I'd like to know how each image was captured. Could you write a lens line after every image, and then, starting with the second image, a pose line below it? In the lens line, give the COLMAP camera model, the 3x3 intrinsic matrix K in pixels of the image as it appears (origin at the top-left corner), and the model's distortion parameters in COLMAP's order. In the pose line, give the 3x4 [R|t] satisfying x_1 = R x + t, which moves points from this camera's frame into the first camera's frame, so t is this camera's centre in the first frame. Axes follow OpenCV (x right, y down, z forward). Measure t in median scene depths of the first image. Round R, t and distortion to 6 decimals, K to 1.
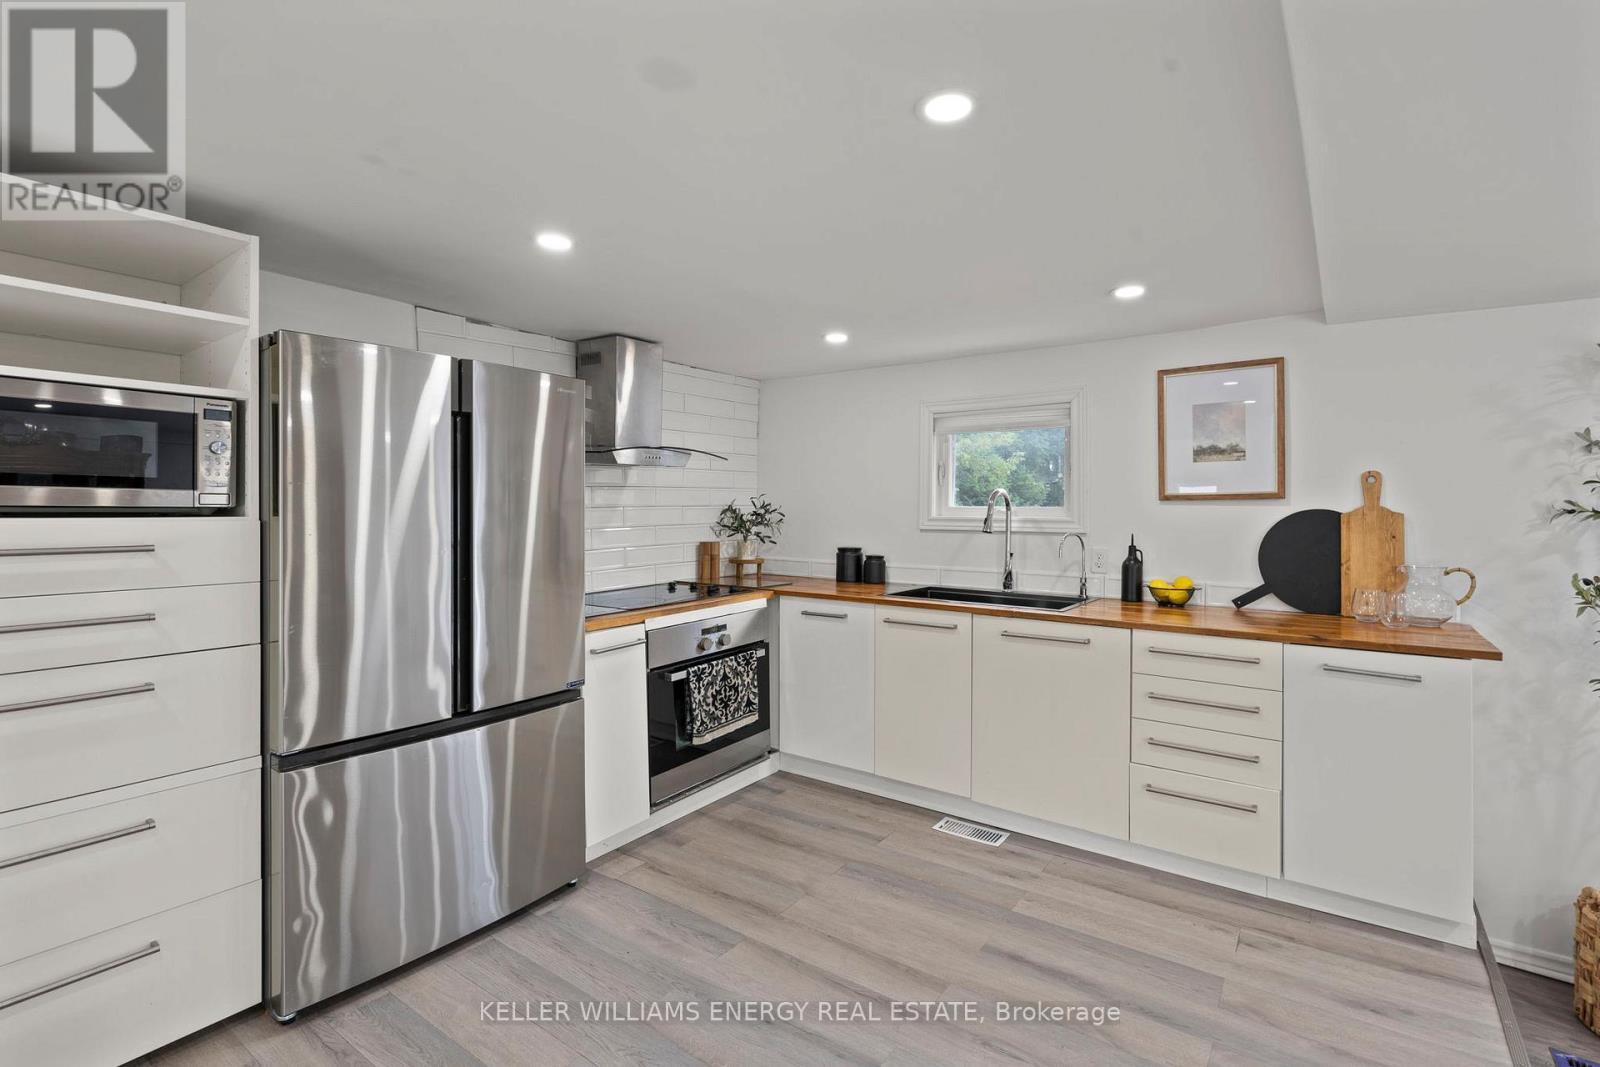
lens RADIAL K [[740.1, 0, 806.4], [0, 740.1, 507.6], [0, 0, 1]] dist [-0.001901, 0.001635]
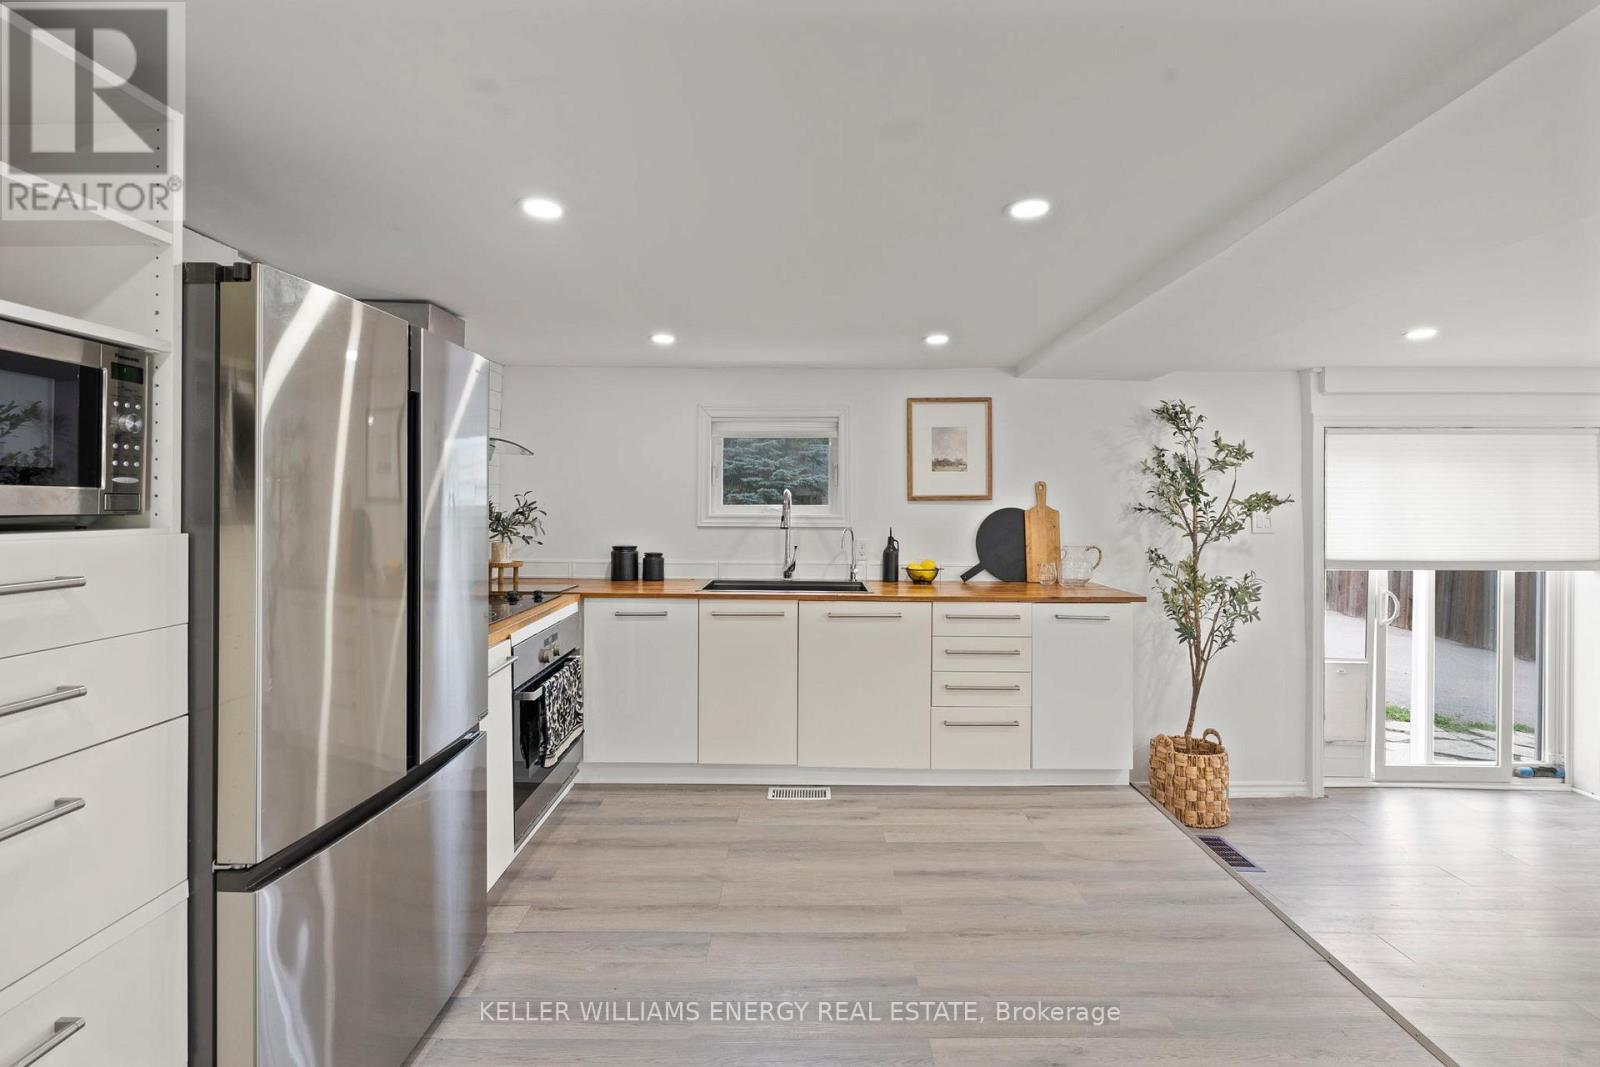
lens RADIAL K [[736.3, 0, 799.3], [0, 736.3, 499.4], [0, 0, 1]] dist [-0.000443, 0.000303]
pose [[0.818060, 0.003937, 0.575119, -0.420783], [-0.002530, 0.999992, -0.003246, -0.007563], [-0.575127, 0.001201, 0.818063, 0.078521]]
